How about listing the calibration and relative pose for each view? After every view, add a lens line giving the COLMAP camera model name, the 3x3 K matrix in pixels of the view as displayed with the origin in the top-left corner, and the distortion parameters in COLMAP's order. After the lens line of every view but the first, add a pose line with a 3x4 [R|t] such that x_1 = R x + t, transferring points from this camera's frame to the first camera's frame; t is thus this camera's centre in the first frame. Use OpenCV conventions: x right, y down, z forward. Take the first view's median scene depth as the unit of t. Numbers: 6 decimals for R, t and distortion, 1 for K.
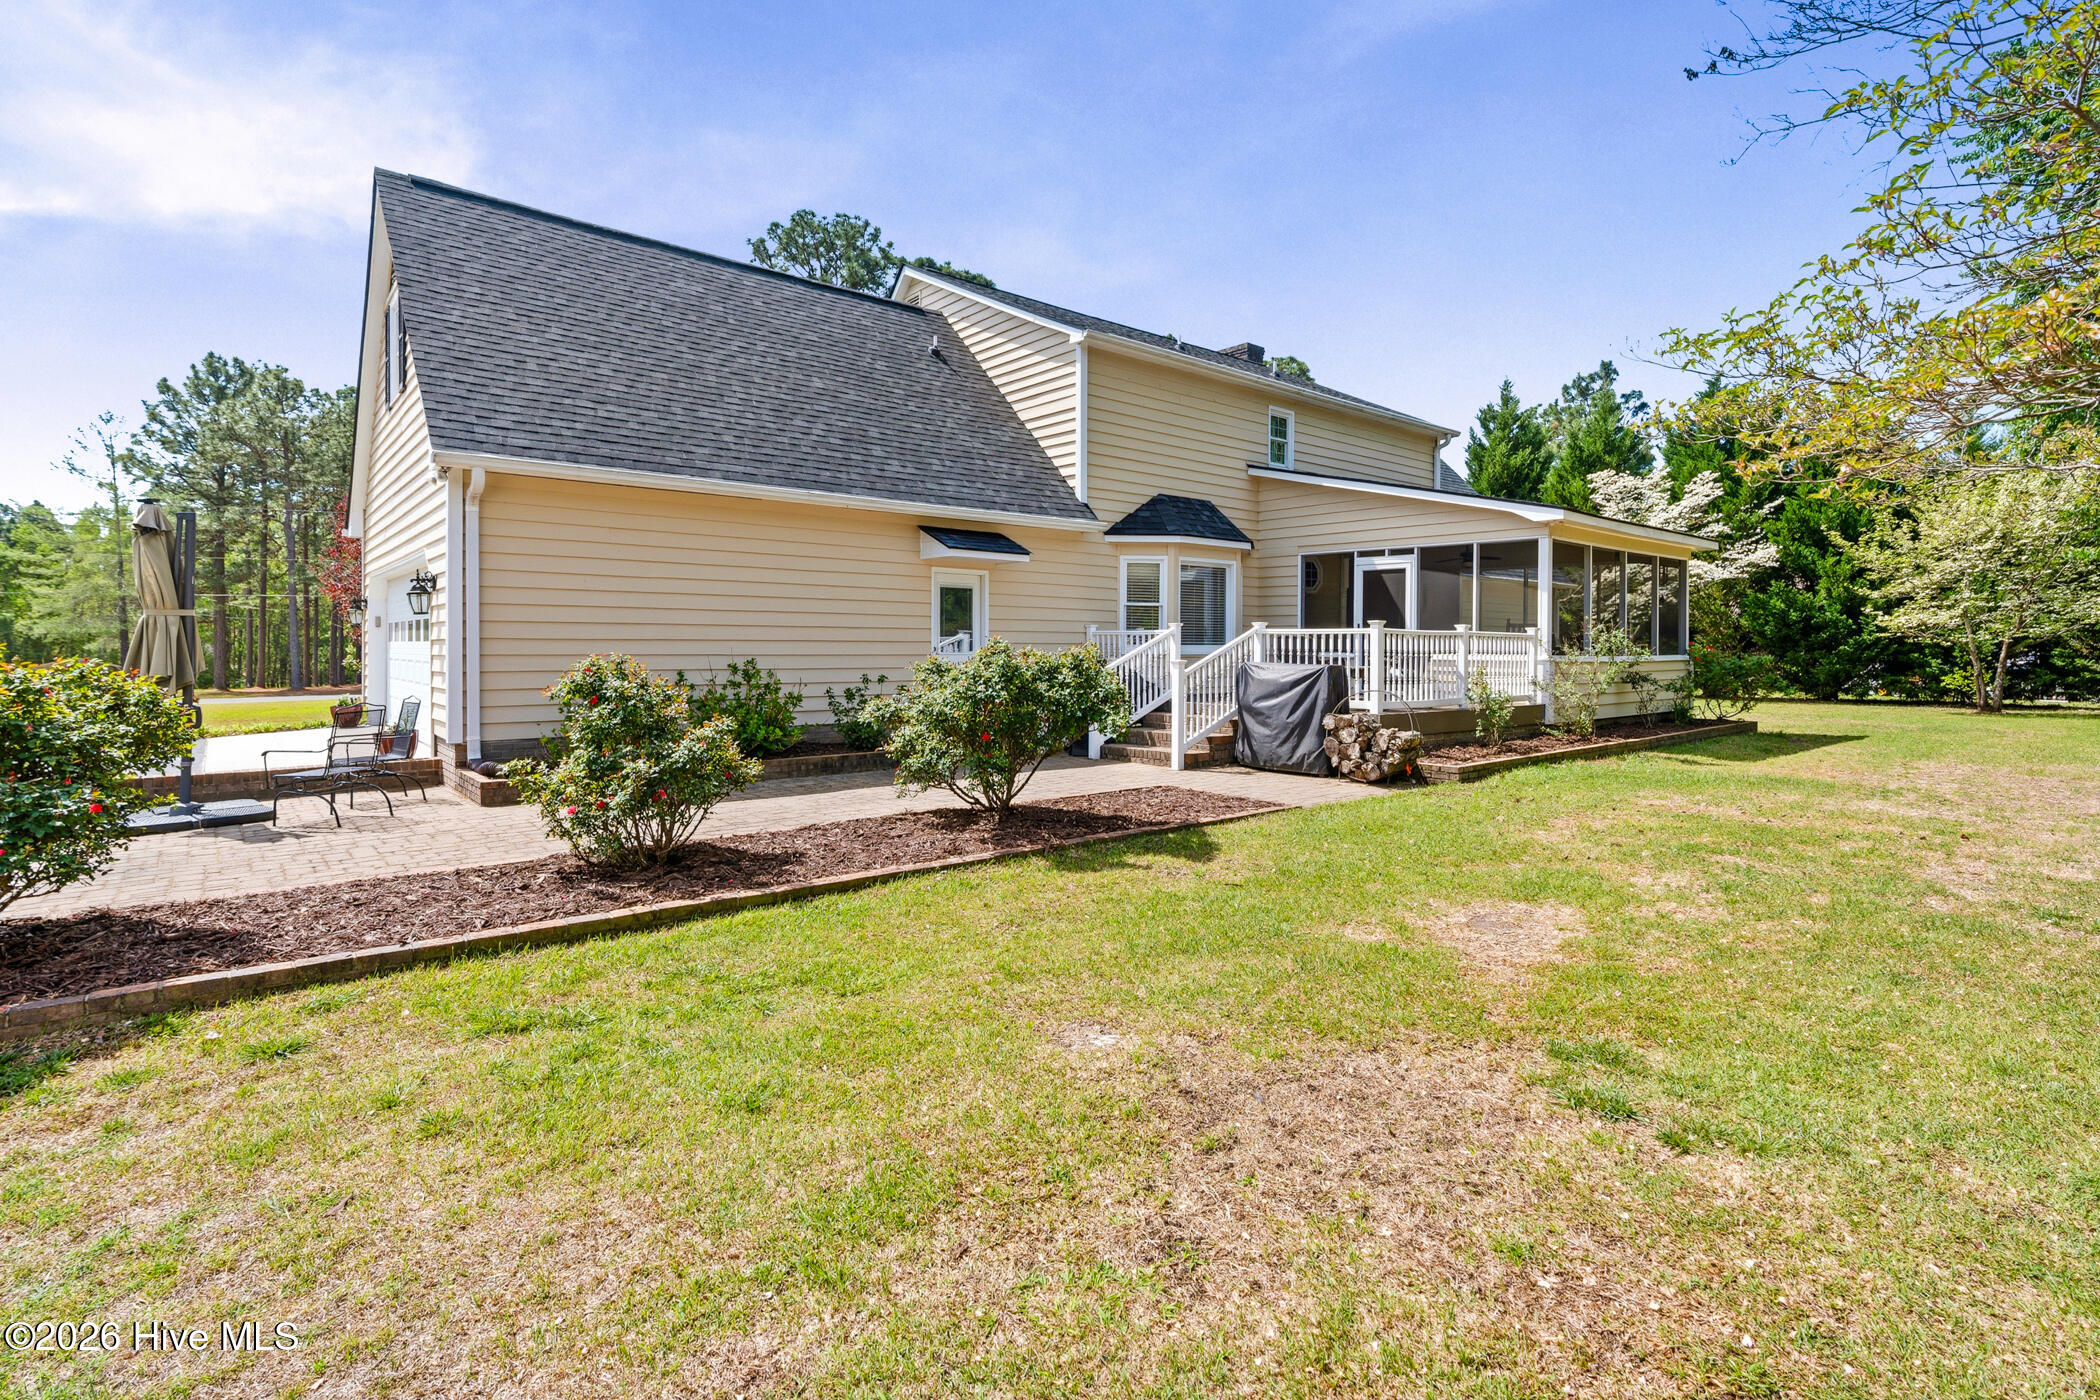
lens RADIAL K [[1018.4, 0, 1044.0], [0, 1018.4, 691.6], [0, 0, 1]] dist [-0.001911, -0.000526]
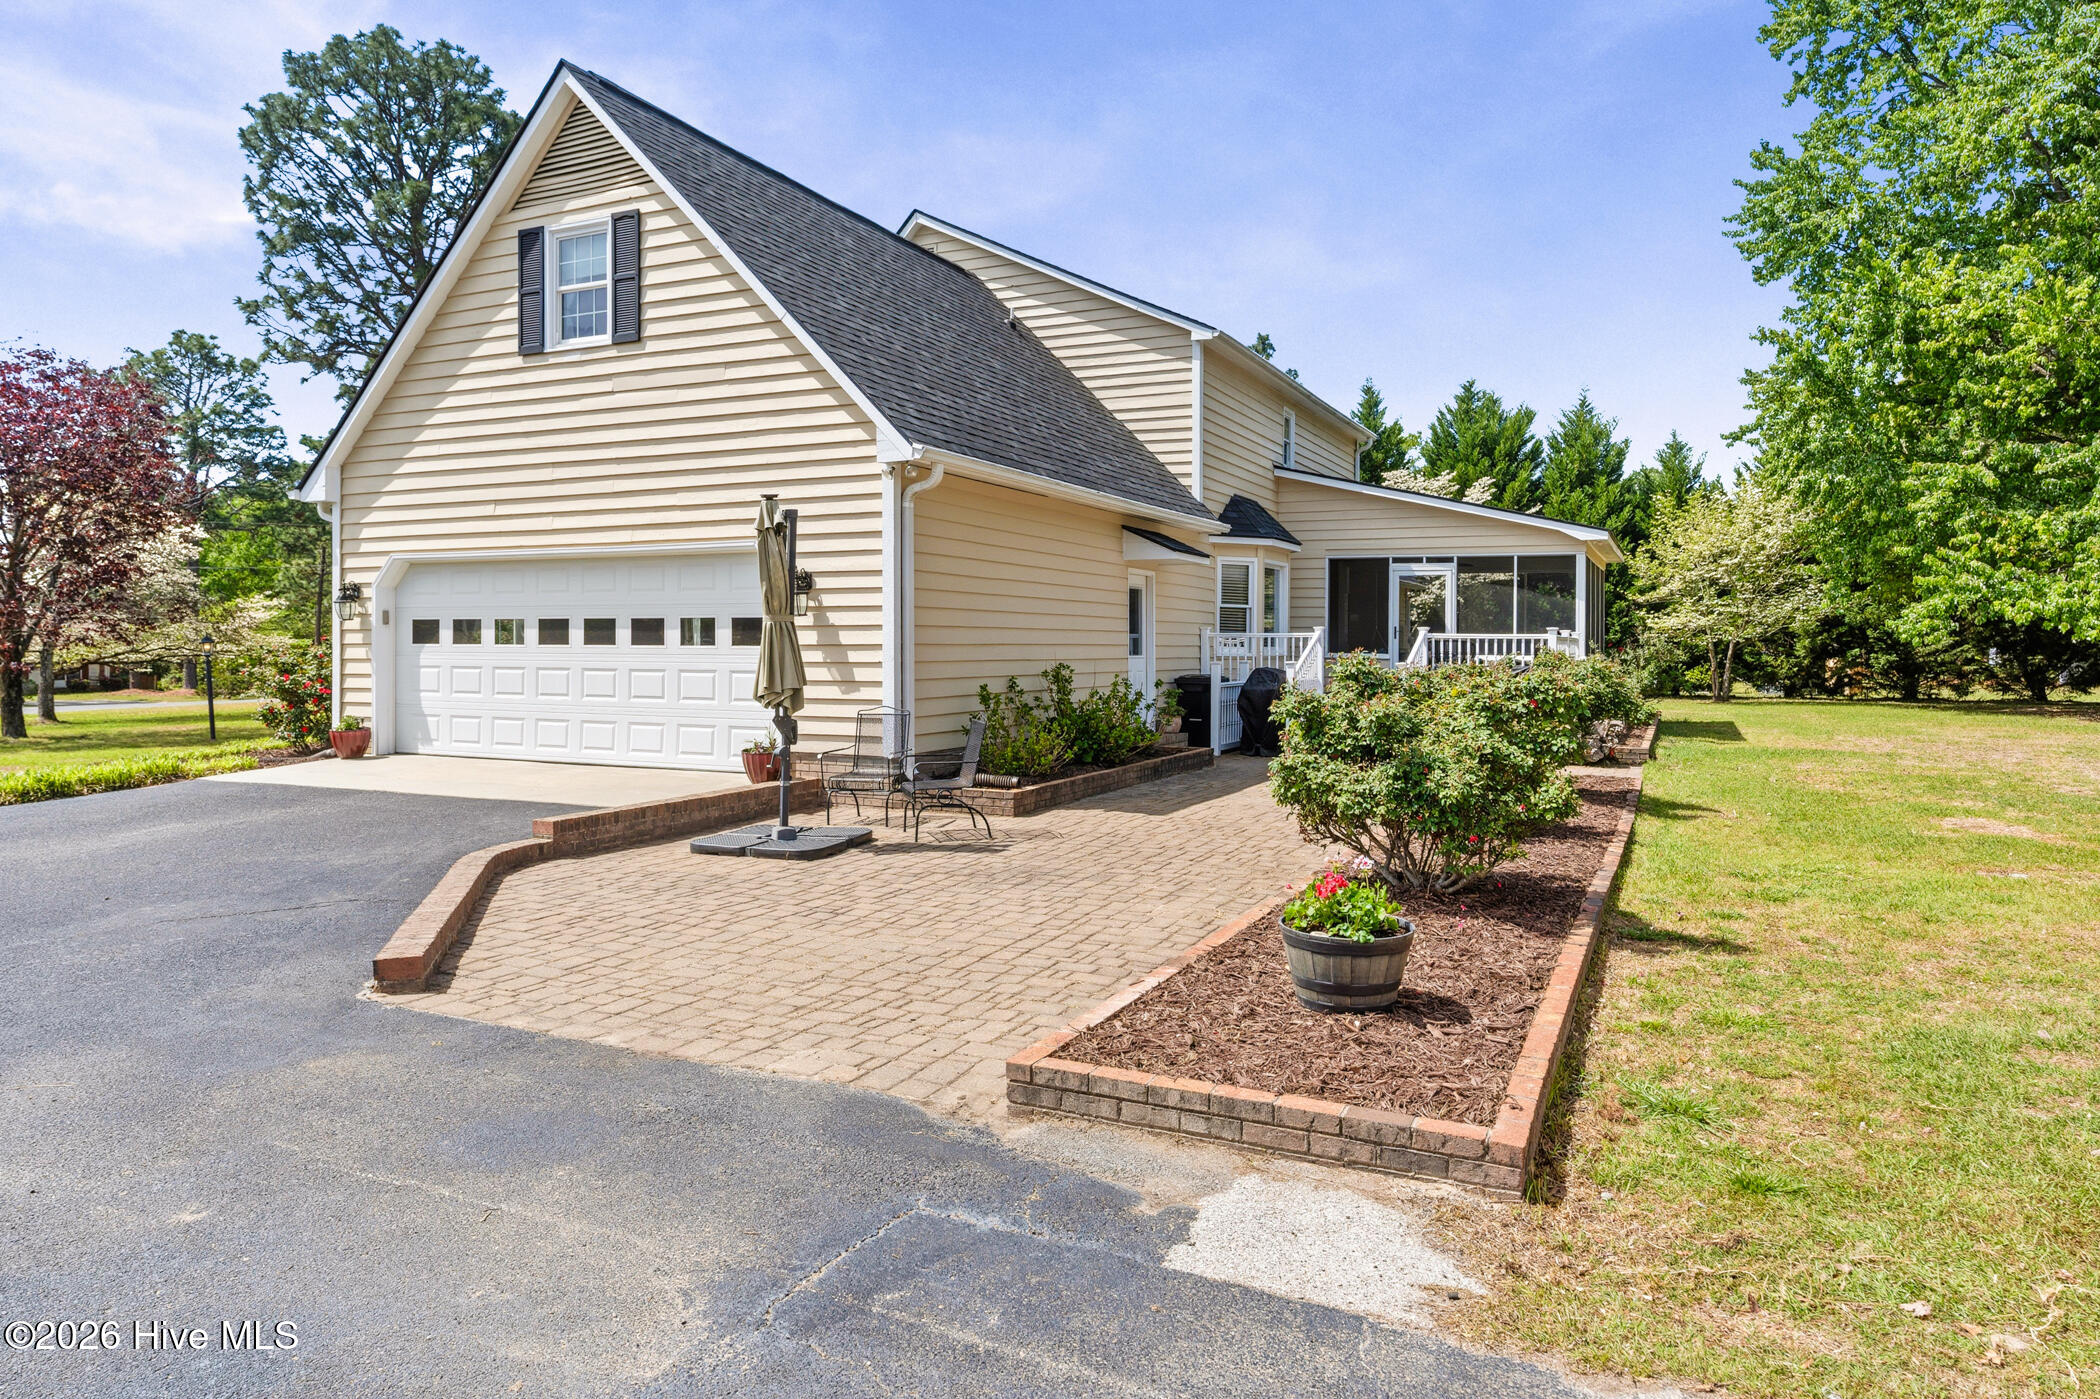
lens RADIAL K [[1365.6, 0, 1035.4], [0, 1365.6, 688.3], [0, 0, 1]] dist [-0.001076, -0.001608]
pose [[0.905264, -0.014256, 0.424610, -0.637710], [0.018350, 0.999816, -0.005553, -0.001922], [-0.424453, 0.012818, 0.905359, -0.116668]]
